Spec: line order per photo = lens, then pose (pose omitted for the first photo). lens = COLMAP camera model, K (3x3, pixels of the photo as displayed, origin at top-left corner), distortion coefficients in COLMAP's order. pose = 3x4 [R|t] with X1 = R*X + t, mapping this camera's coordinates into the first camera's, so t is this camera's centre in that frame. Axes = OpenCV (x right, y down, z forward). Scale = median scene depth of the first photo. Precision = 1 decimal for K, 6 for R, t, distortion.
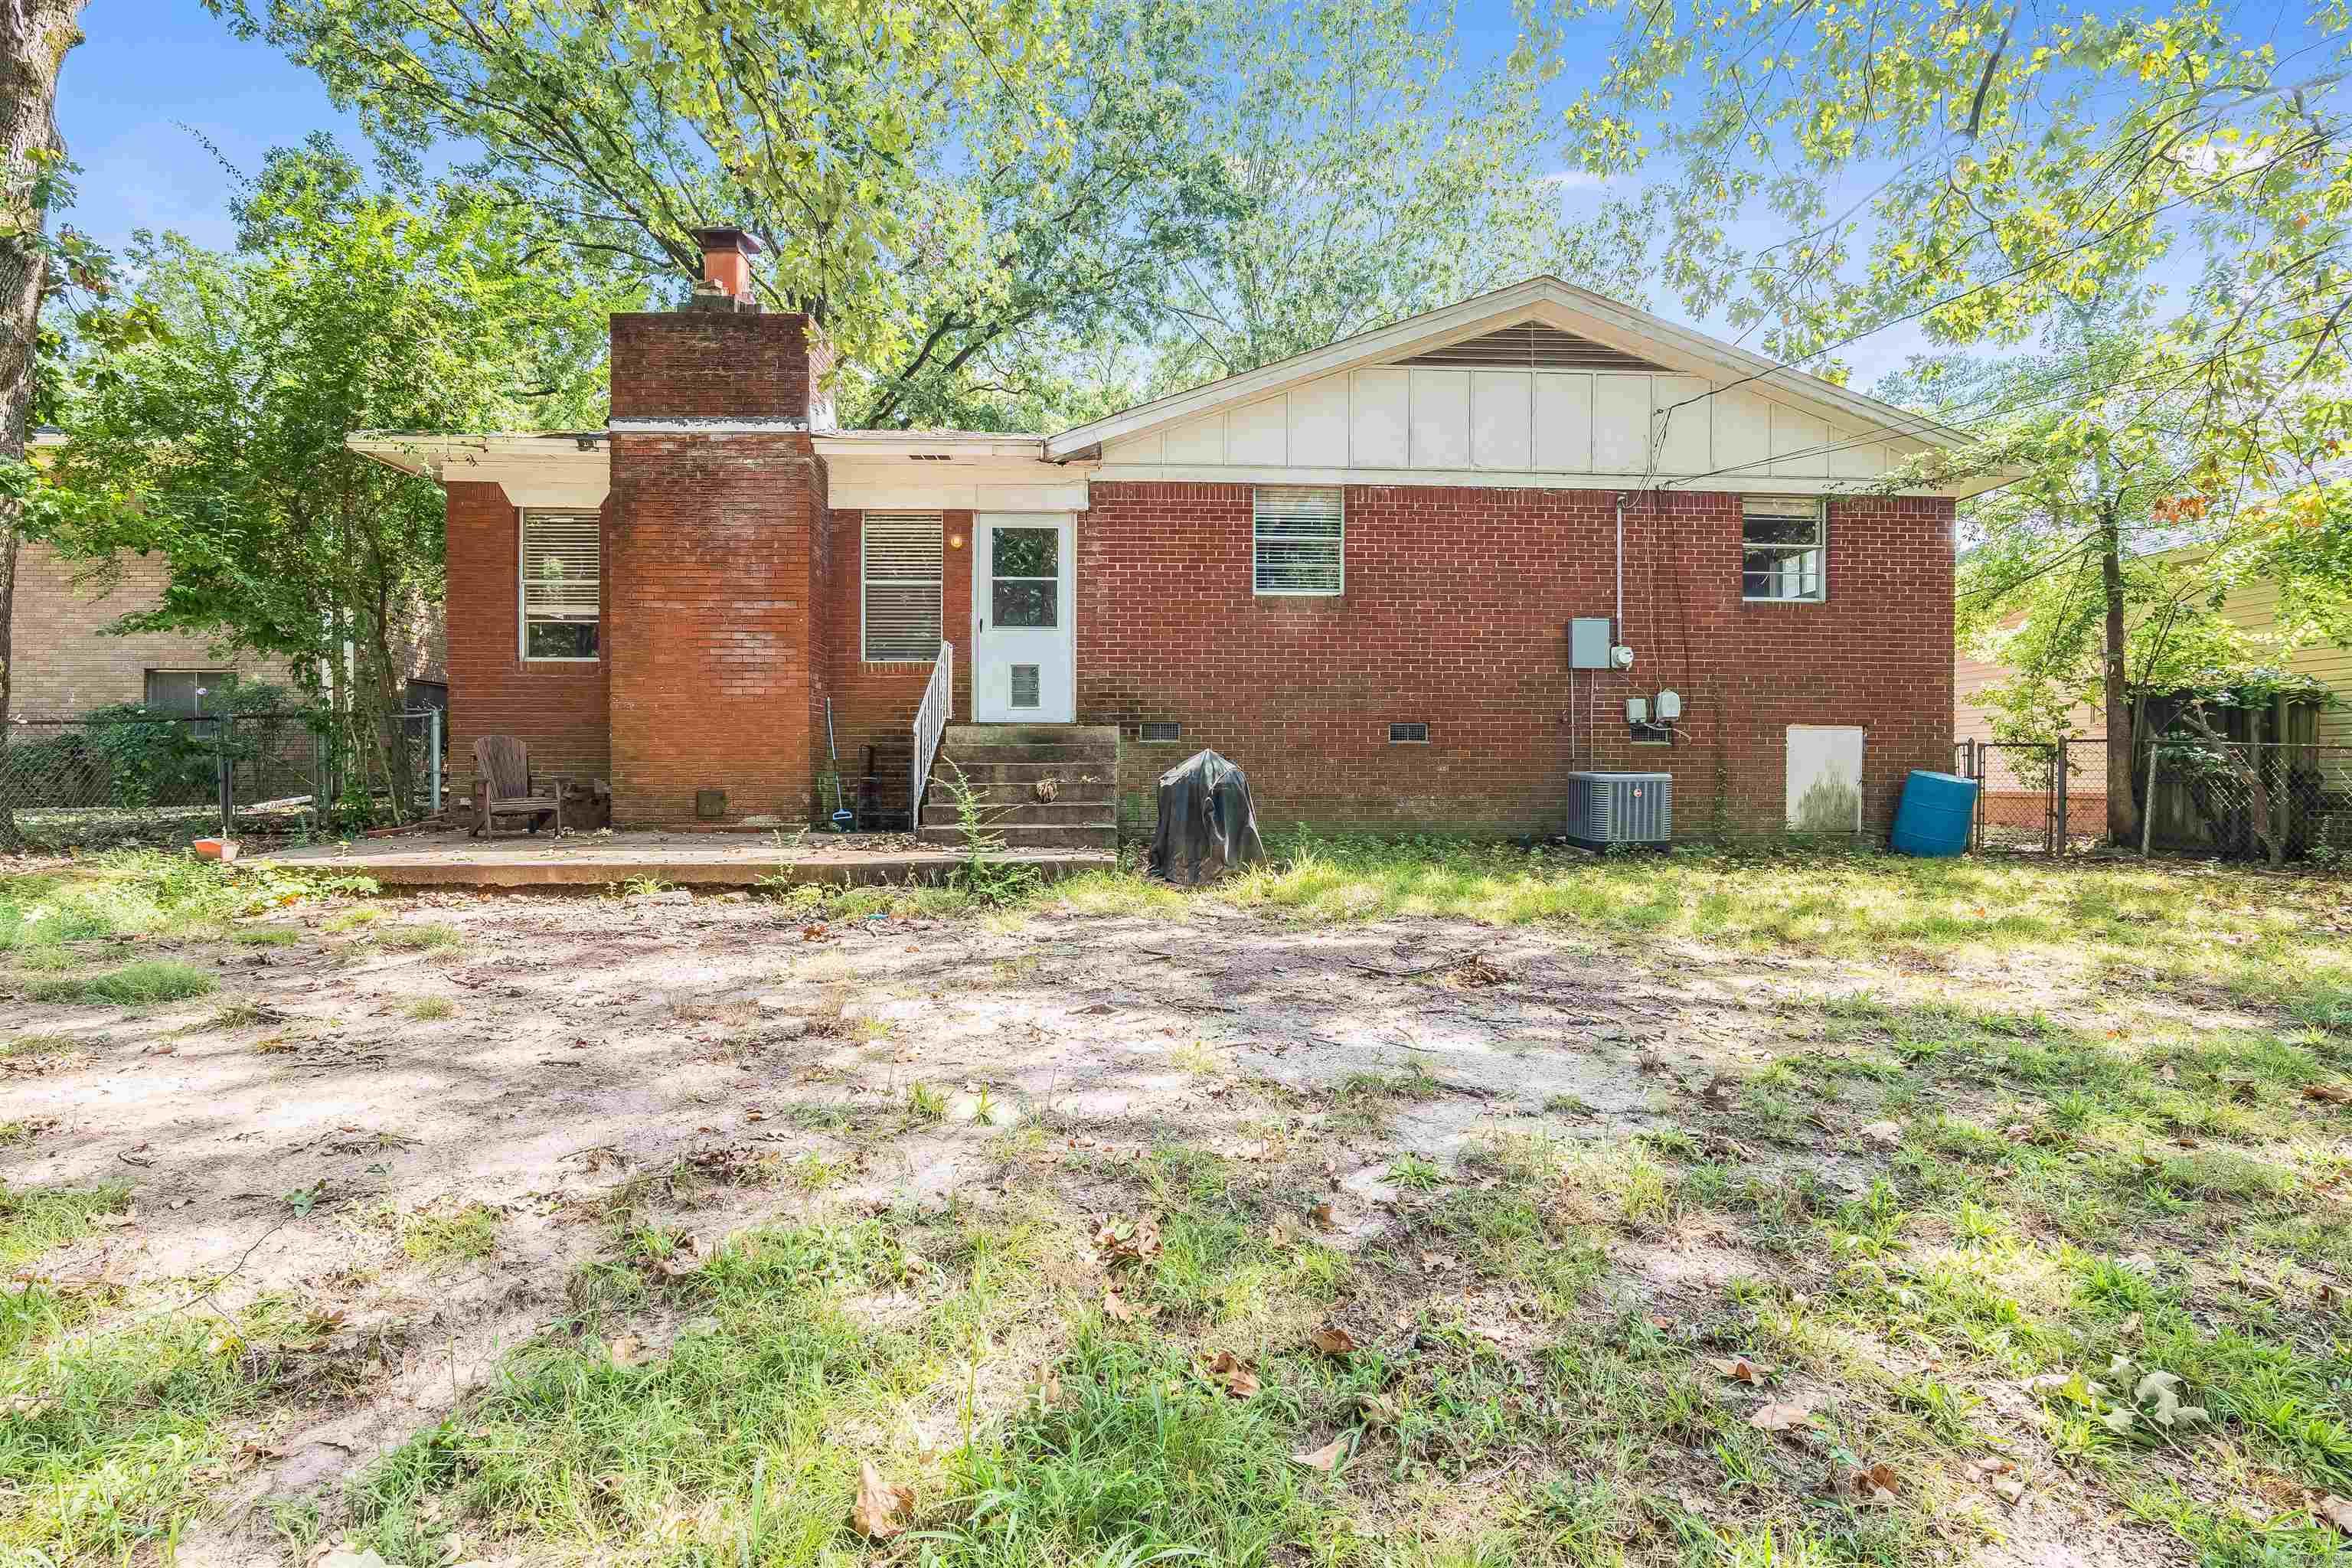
lens RADIAL K [[1103.5, 0, 1176.1], [0, 1103.5, 785.9], [0, 0, 1]] dist [-0.019989, 0.003325]
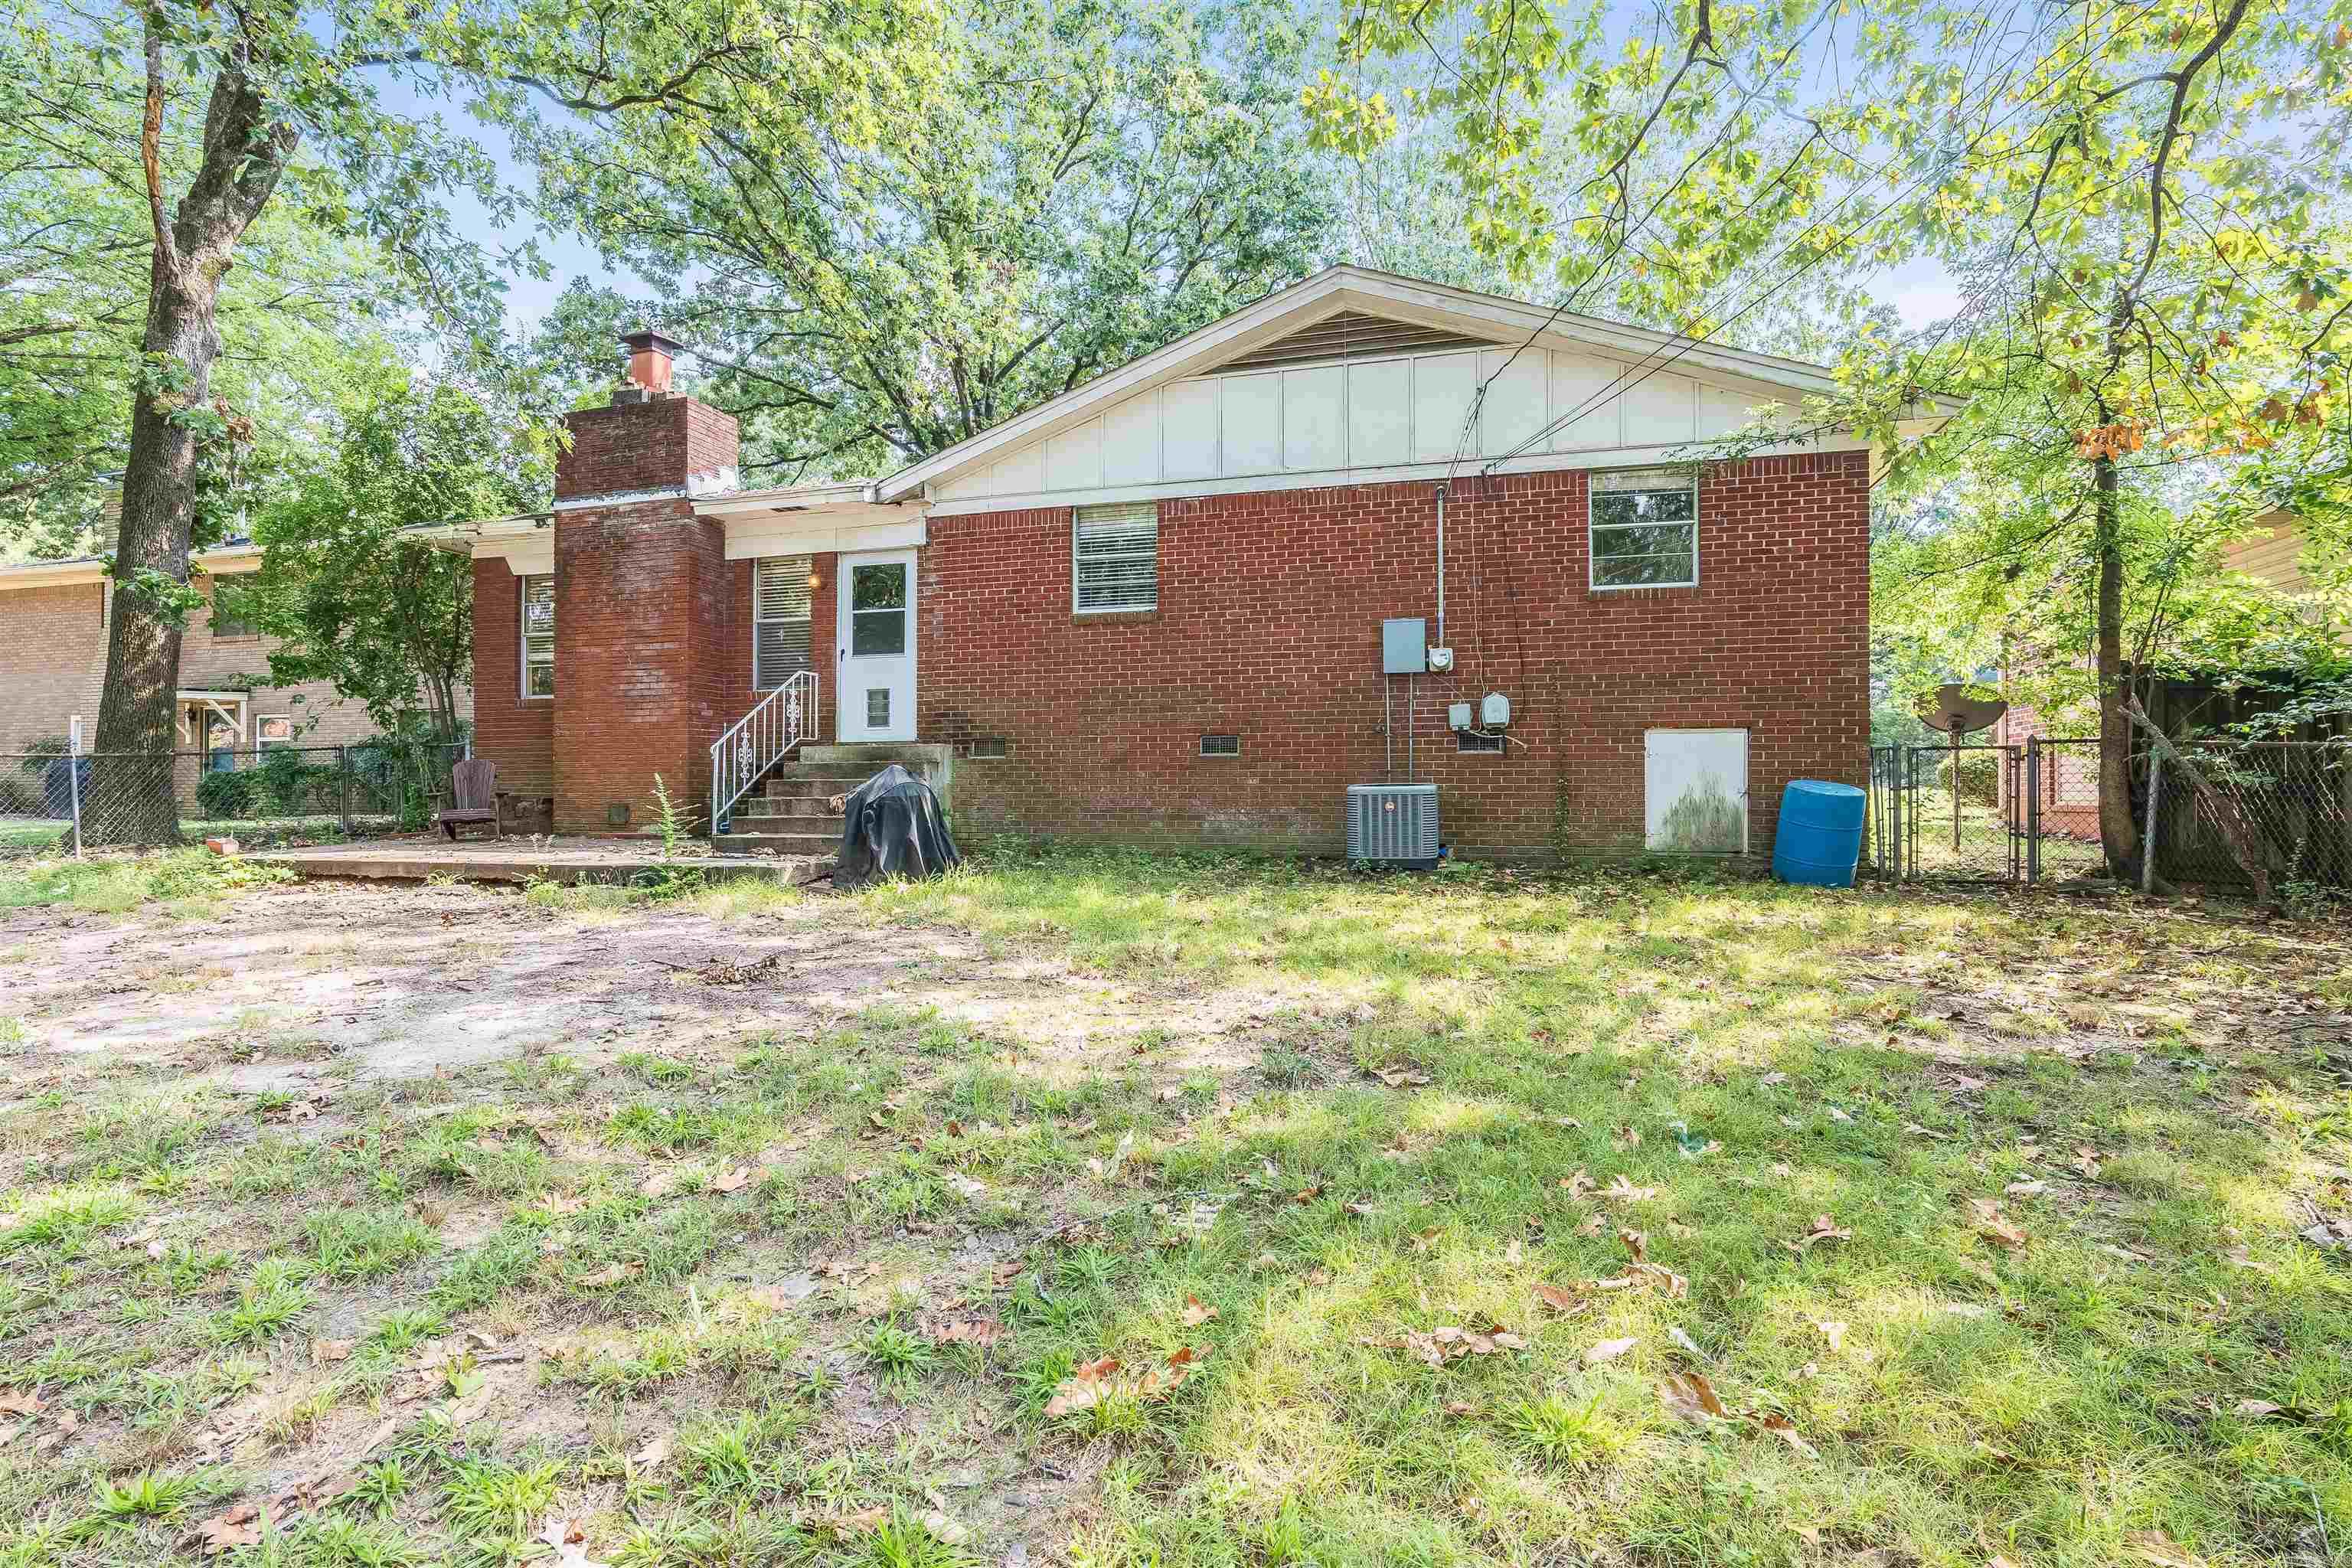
lens RADIAL K [[1103.5, 0, 1171.0], [0, 1103.5, 779.4], [0, 0, 1]] dist [-0.019989, 0.003325]
pose [[0.949025, -0.006076, -0.315142, 0.485897], [0.000747, 0.999855, -0.017030, -0.000809], [0.315200, 0.015927, 0.948892, 0.053161]]
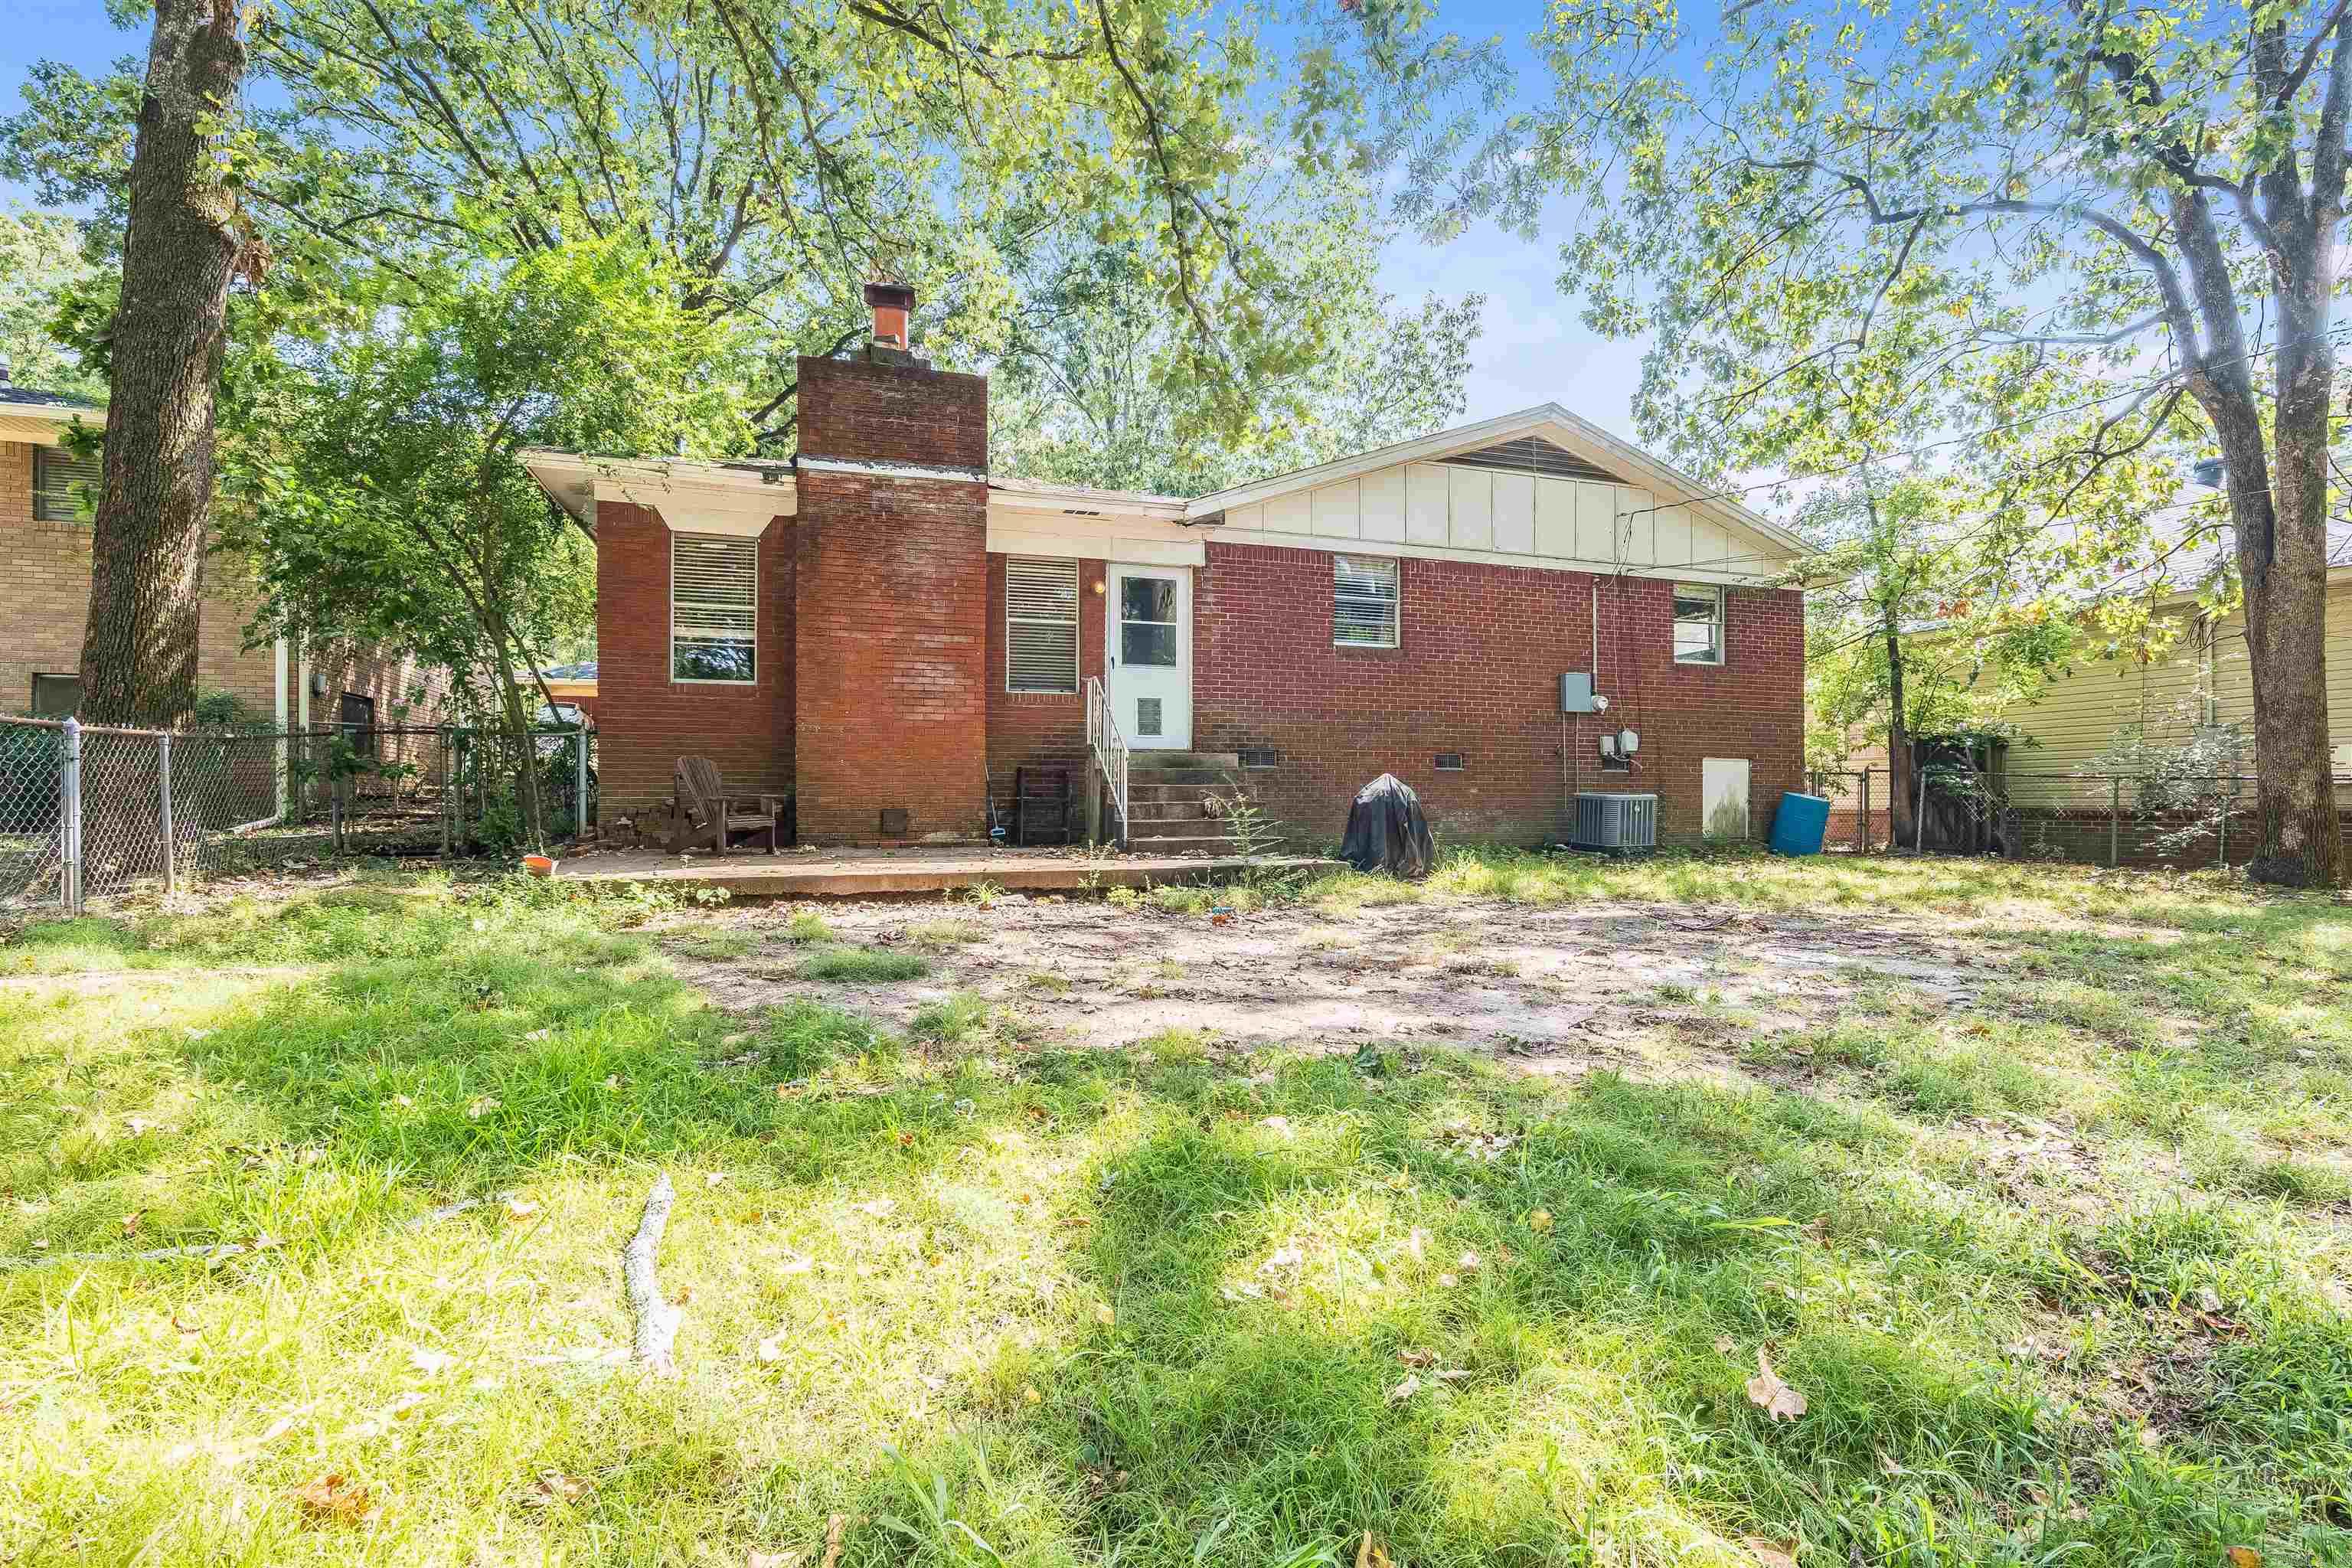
lens RADIAL K [[1103.5, 0, 1183.0], [0, 1103.5, 799.7], [0, 0, 1]] dist [-0.019989, 0.003325]
pose [[0.962510, -0.000132, 0.271246, -0.413918], [0.002606, 0.999958, -0.008760, 0.005200], [-0.271234, 0.009139, 0.962470, -0.105423]]
